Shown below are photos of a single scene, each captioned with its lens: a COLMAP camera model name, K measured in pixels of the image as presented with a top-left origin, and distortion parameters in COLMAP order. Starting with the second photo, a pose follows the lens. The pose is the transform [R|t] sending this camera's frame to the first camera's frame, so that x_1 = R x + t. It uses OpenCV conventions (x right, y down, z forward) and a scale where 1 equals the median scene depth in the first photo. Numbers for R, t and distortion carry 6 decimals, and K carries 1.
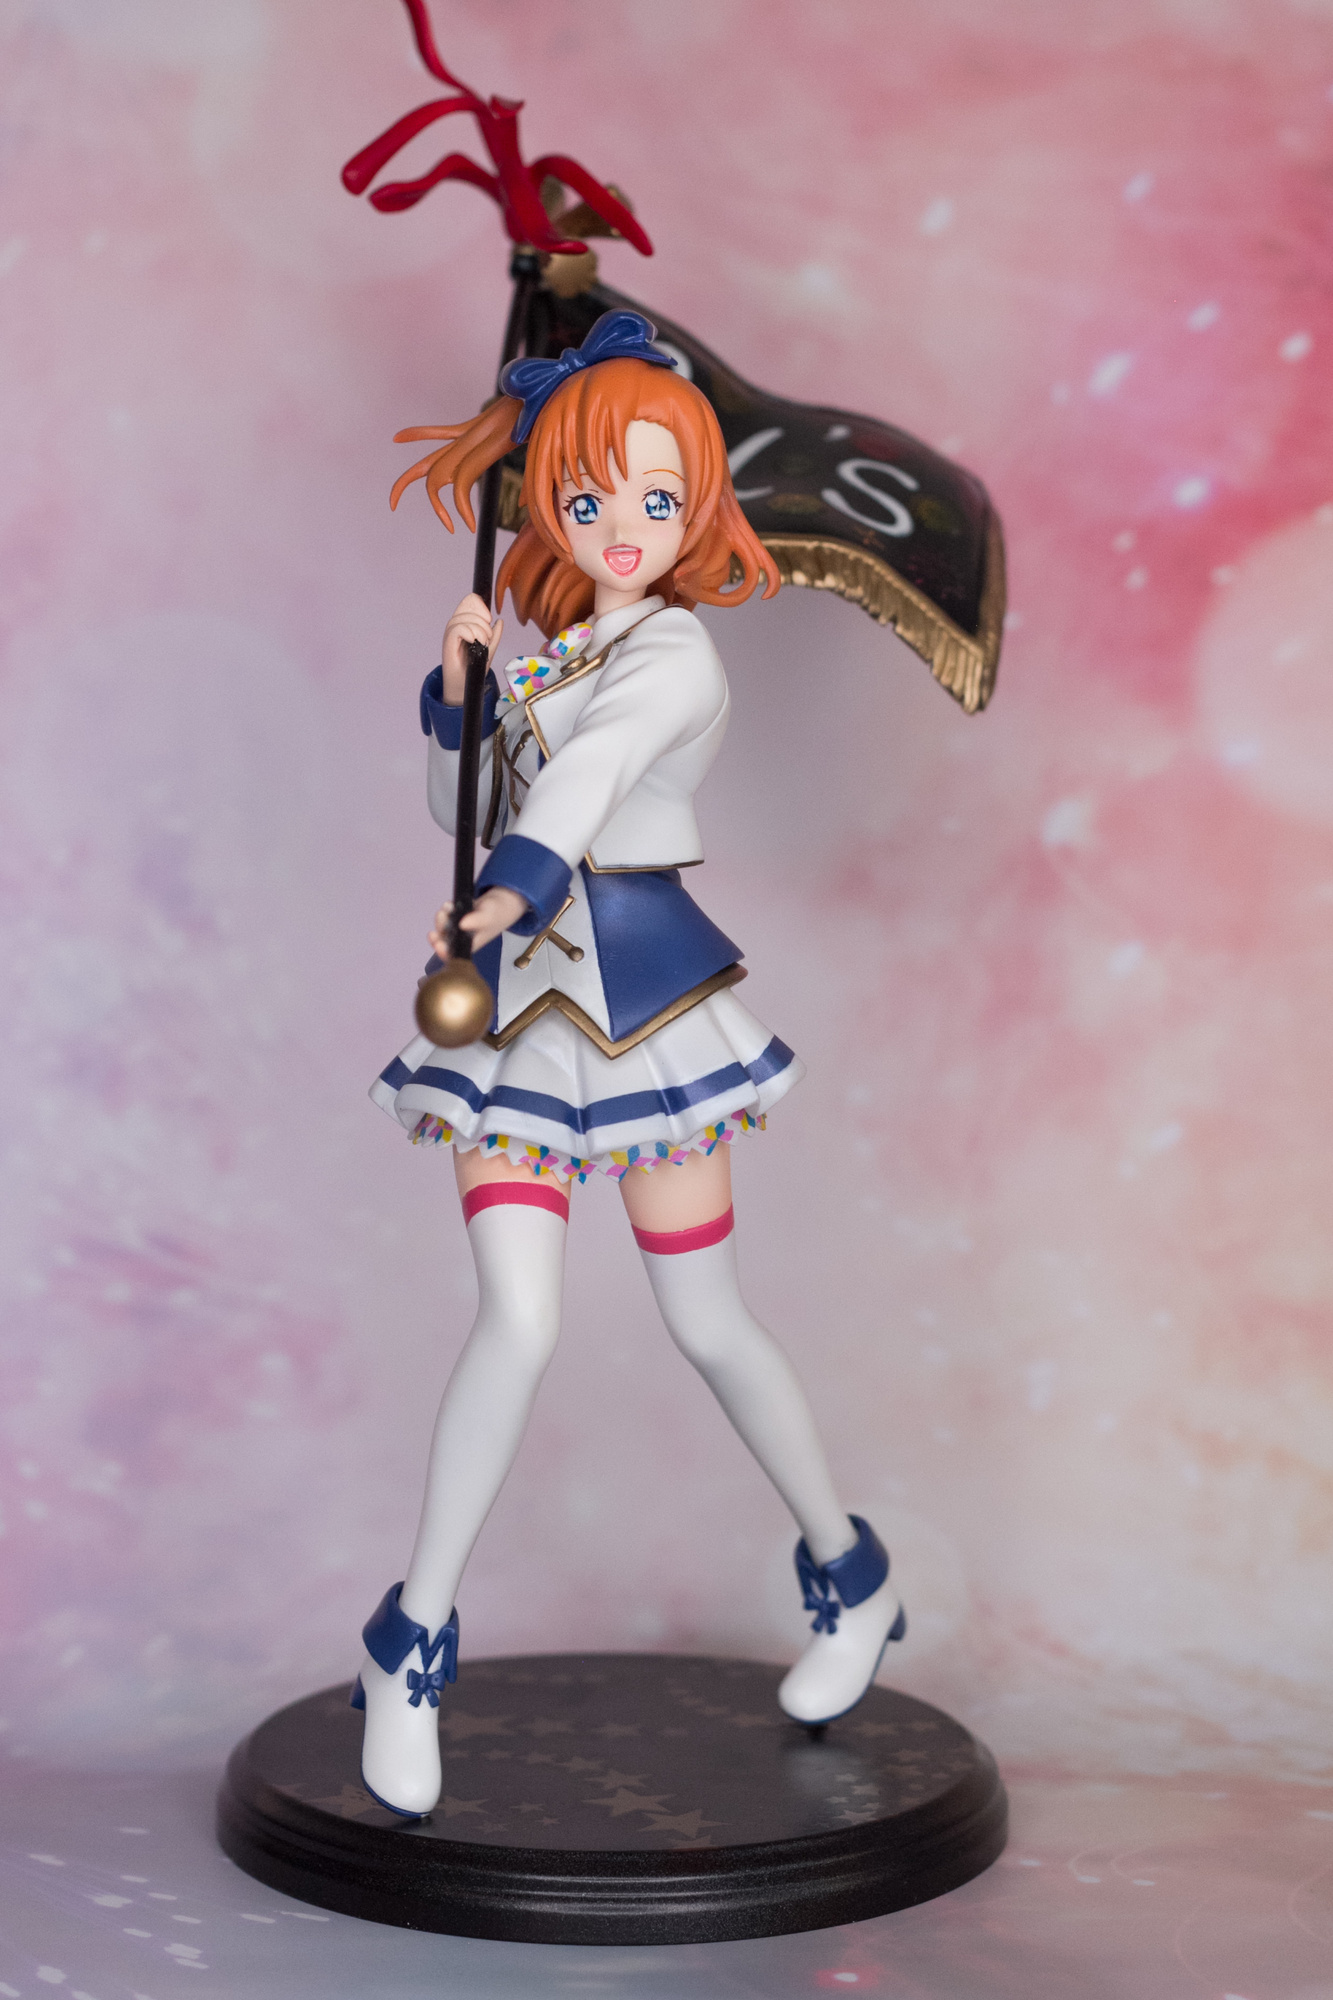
lens RADIAL K [[5401.4, 0, 553.9], [0, 5401.4, 999.8], [0, 0, 1]] dist [-0.162778, 0.000000]
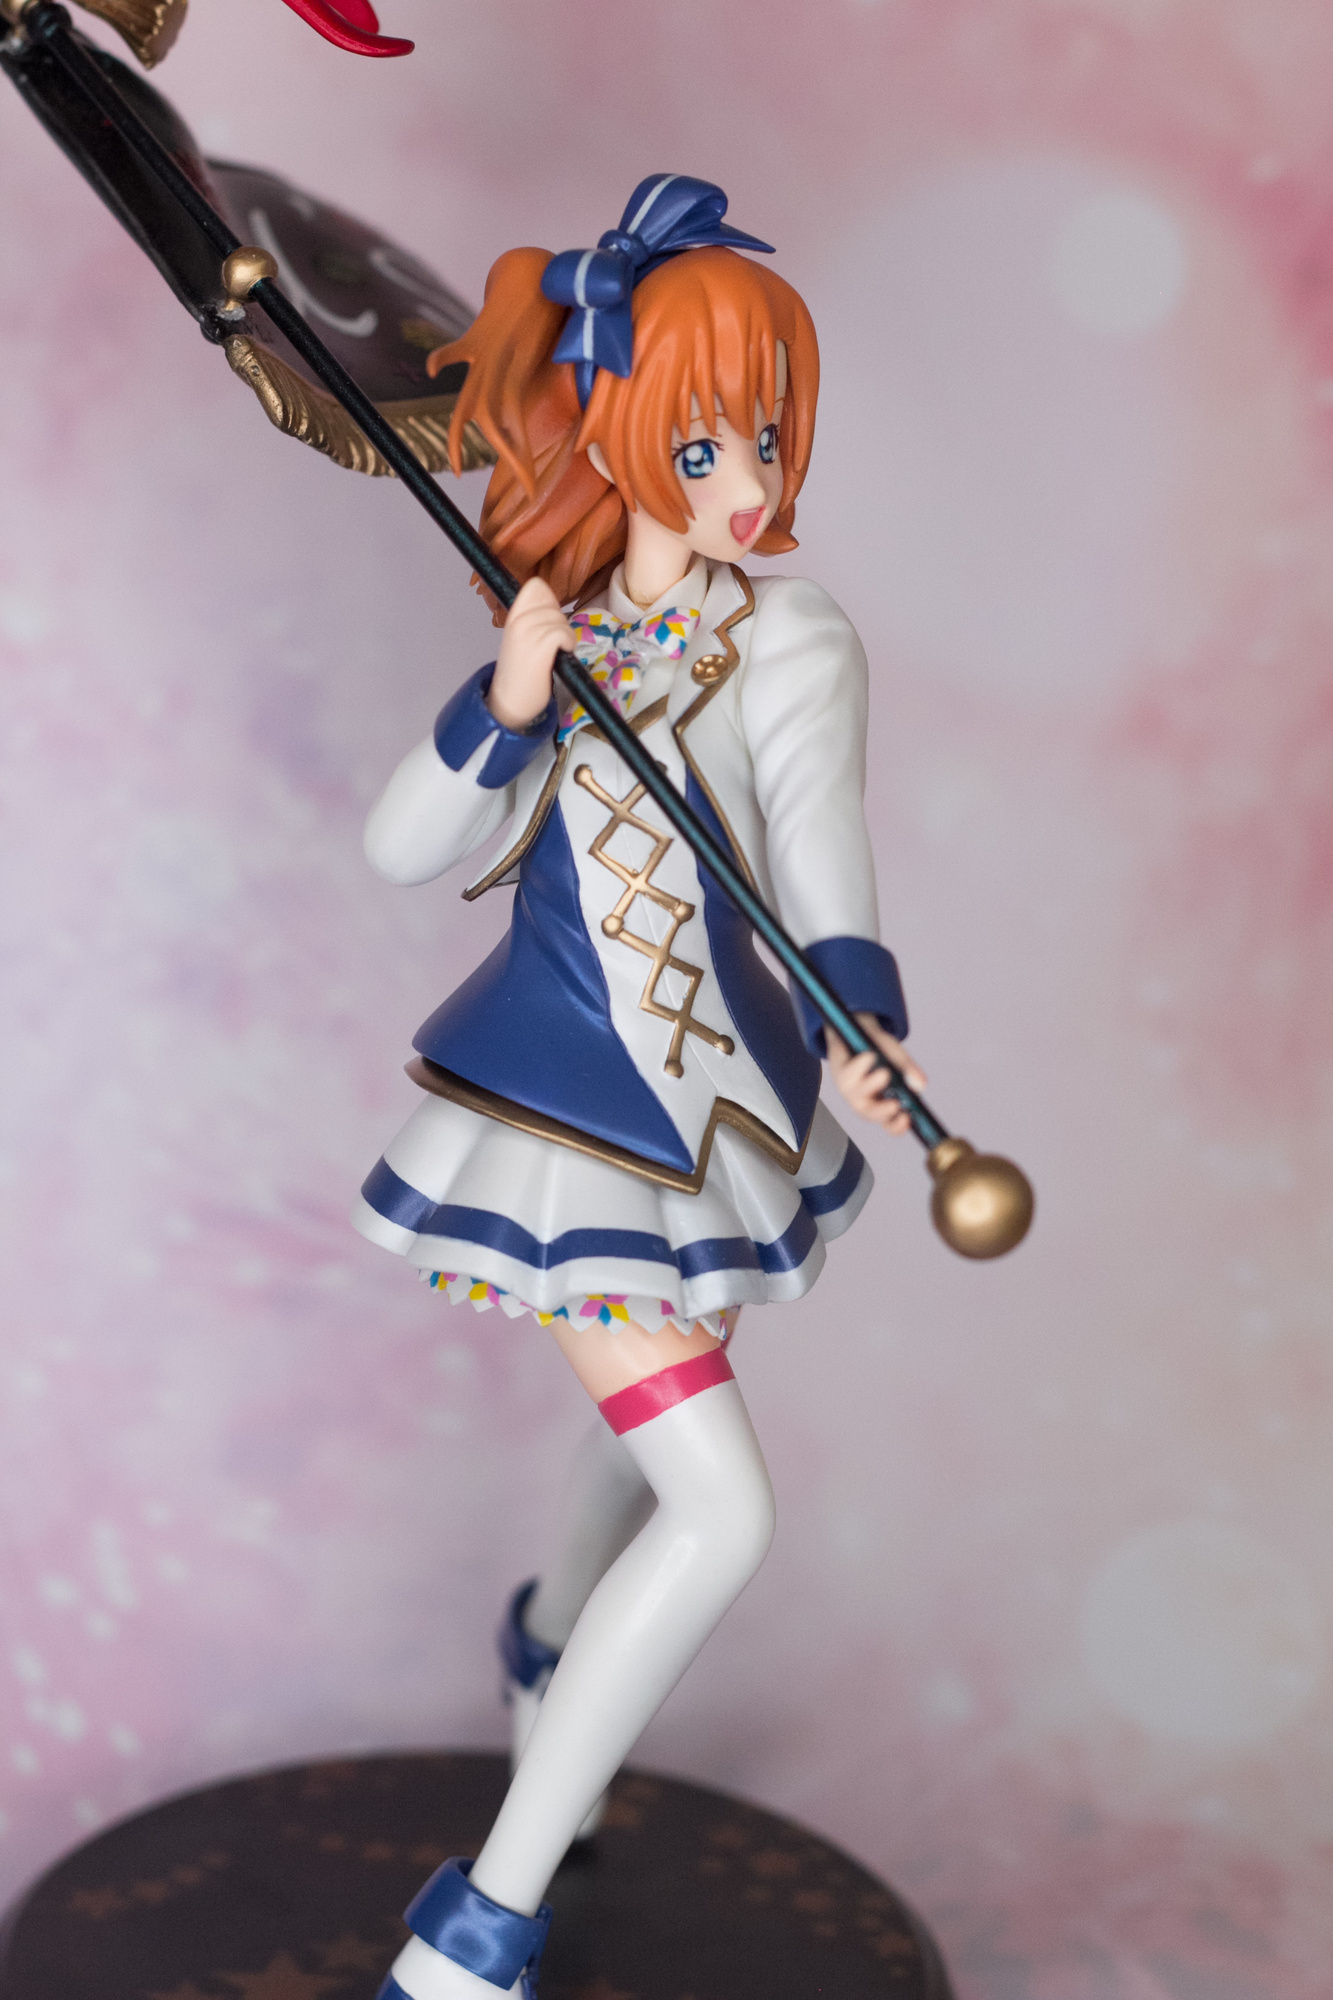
lens RADIAL K [[5401.4, 0, 609.3], [0, 5401.4, 1083.3], [0, 0, 1]] dist [-0.162778, 0.000000]
pose [[0.634542, -0.203042, 0.745741, -0.387722], [0.025037, 0.969770, 0.242734, -0.126957], [-0.772483, -0.135354, 0.620443, 0.360839]]
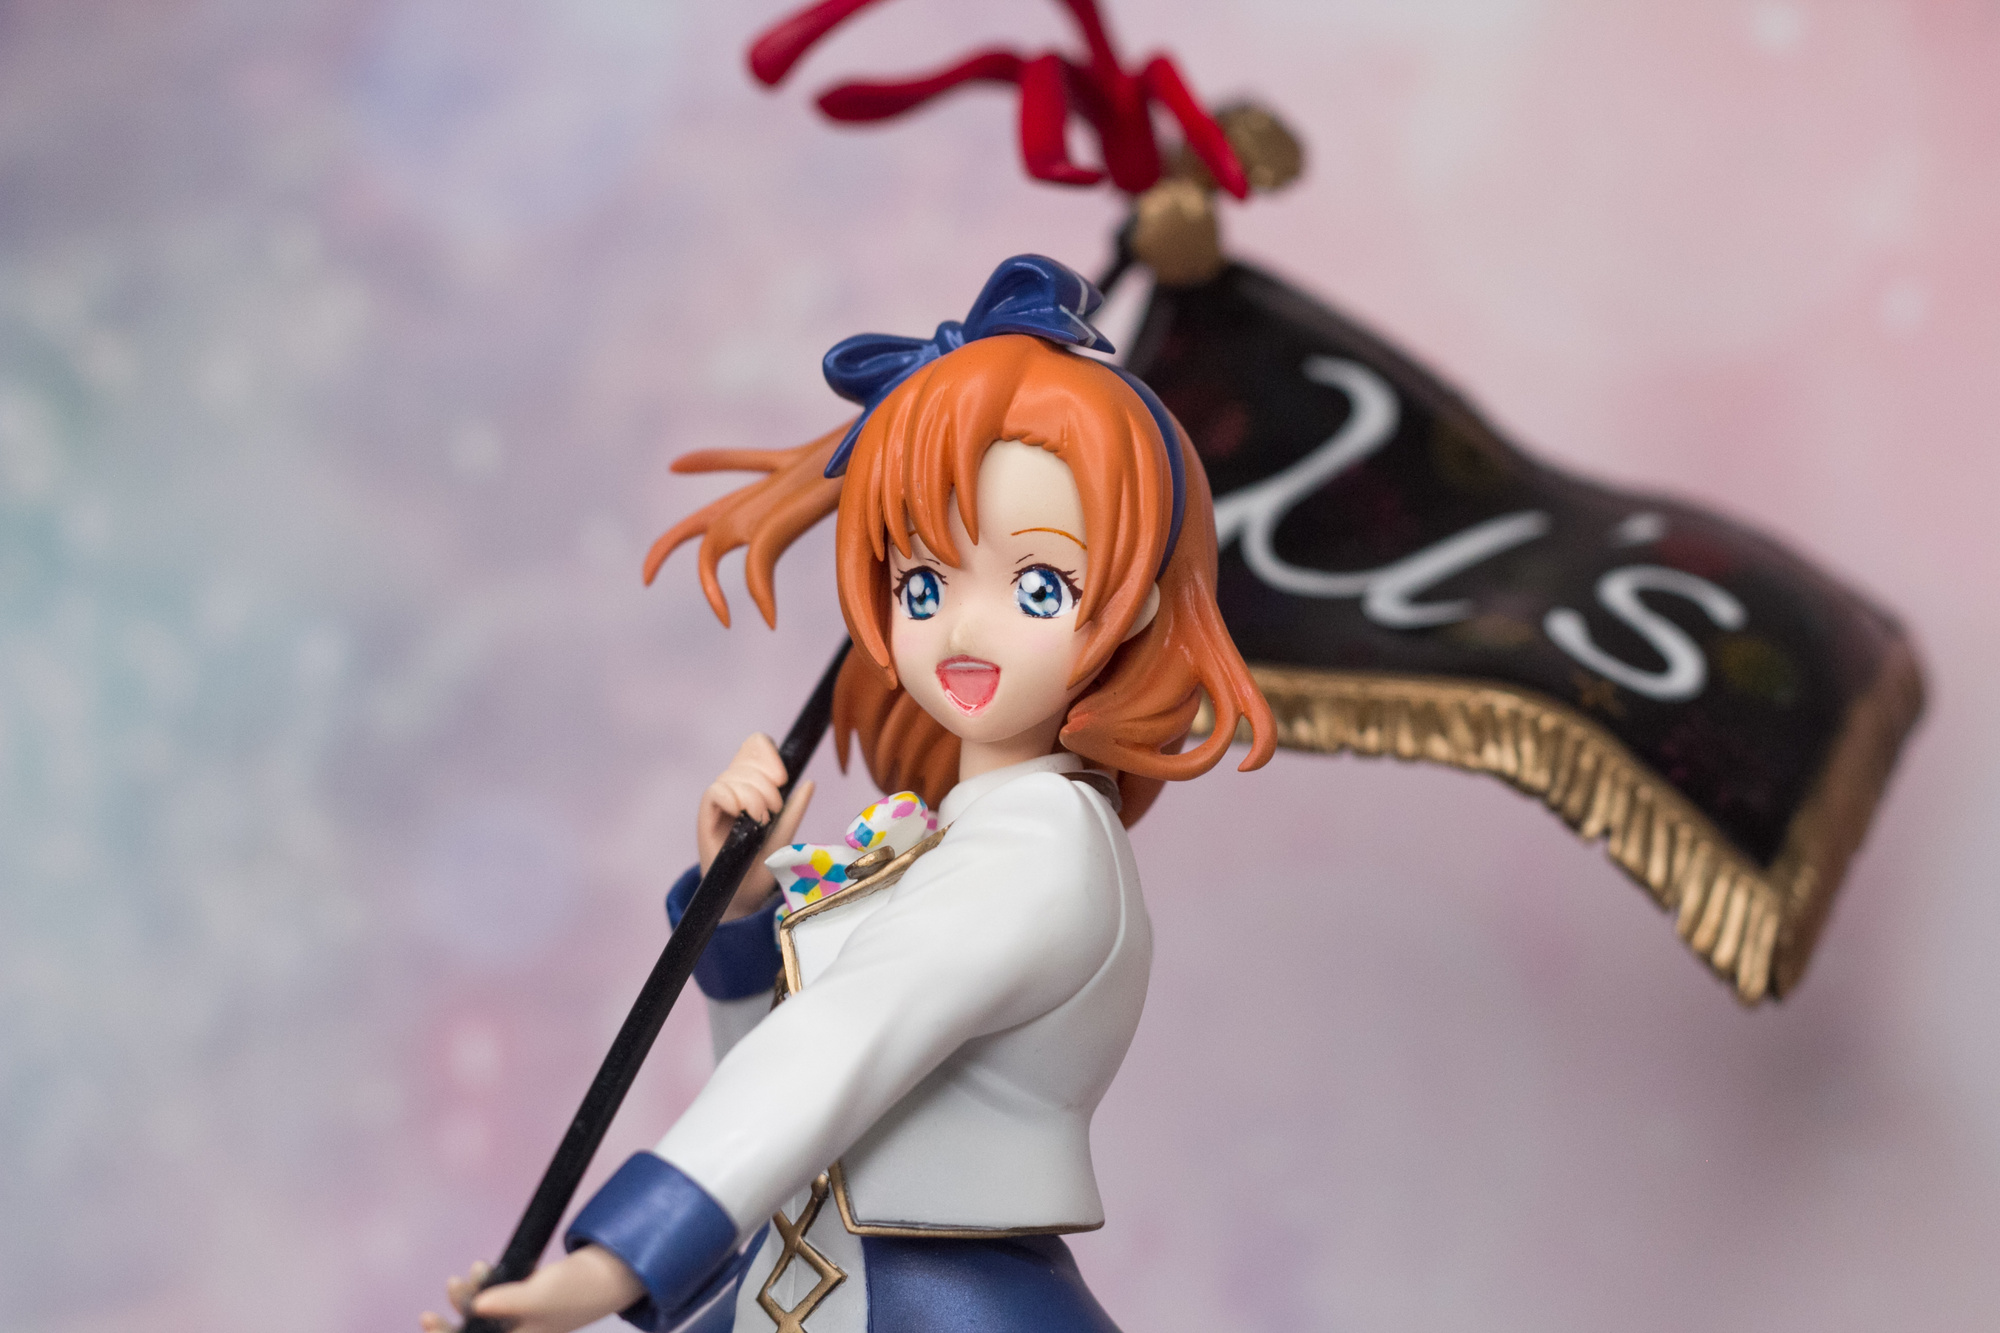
lens RADIAL K [[5401.4, 0, 992.4], [0, 5401.4, 666.3], [0, 0, 1]] dist [-0.162778, 0.000000]
pose [[0.953077, 0.048081, -0.298885, 0.124312], [-0.081706, 0.991522, -0.101037, -0.017557], [0.291493, 0.120717, 0.948925, 0.309770]]
